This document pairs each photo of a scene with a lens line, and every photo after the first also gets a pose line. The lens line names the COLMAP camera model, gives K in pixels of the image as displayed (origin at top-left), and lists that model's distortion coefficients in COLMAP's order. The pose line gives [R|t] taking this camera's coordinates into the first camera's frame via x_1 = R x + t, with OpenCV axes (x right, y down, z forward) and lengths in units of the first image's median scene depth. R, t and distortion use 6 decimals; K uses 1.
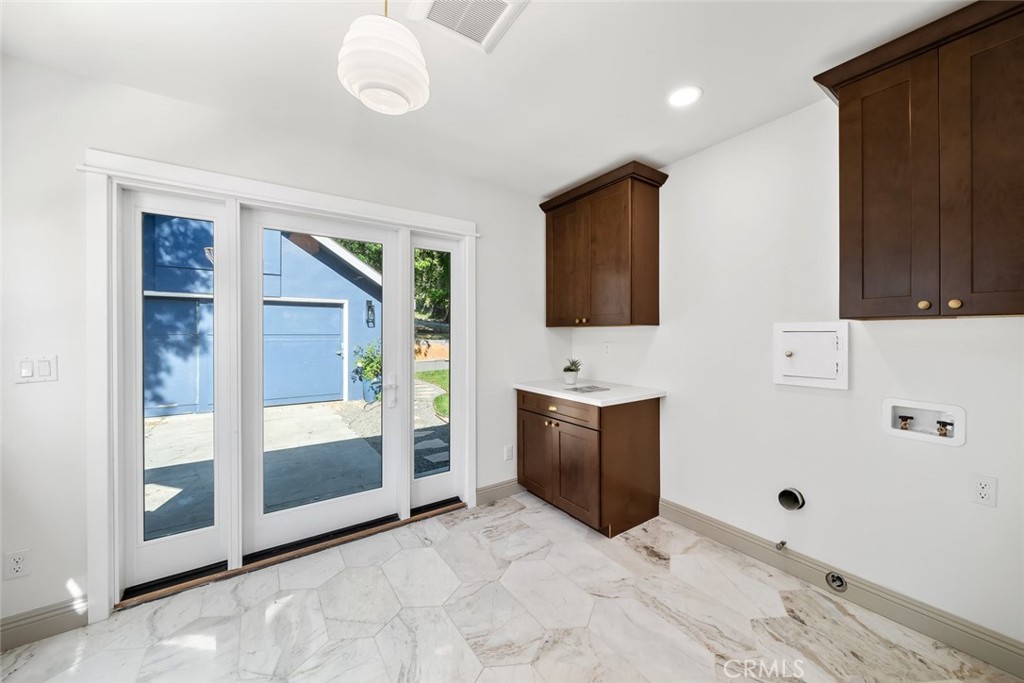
lens RADIAL K [[379.2, 0, 550.6], [0, 379.2, 332.2], [0, 0, 1]] dist [-0.002349, -0.000158]
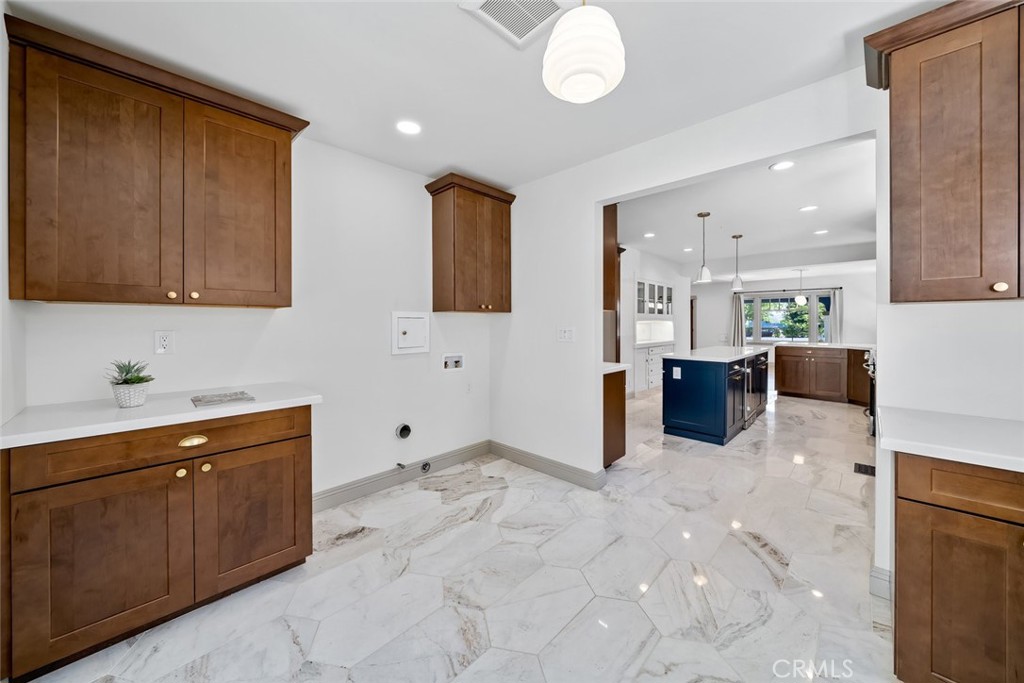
lens RADIAL K [[363.5, 0, 511.3], [0, 363.5, 322.7], [0, 0, 1]] dist [-0.000318, -0.000032]
pose [[-0.139806, 0.000545, 0.990179, -0.924598], [-0.005288, 0.999985, -0.001297, 0.020263], [-0.990165, -0.005417, -0.139802, 0.880437]]
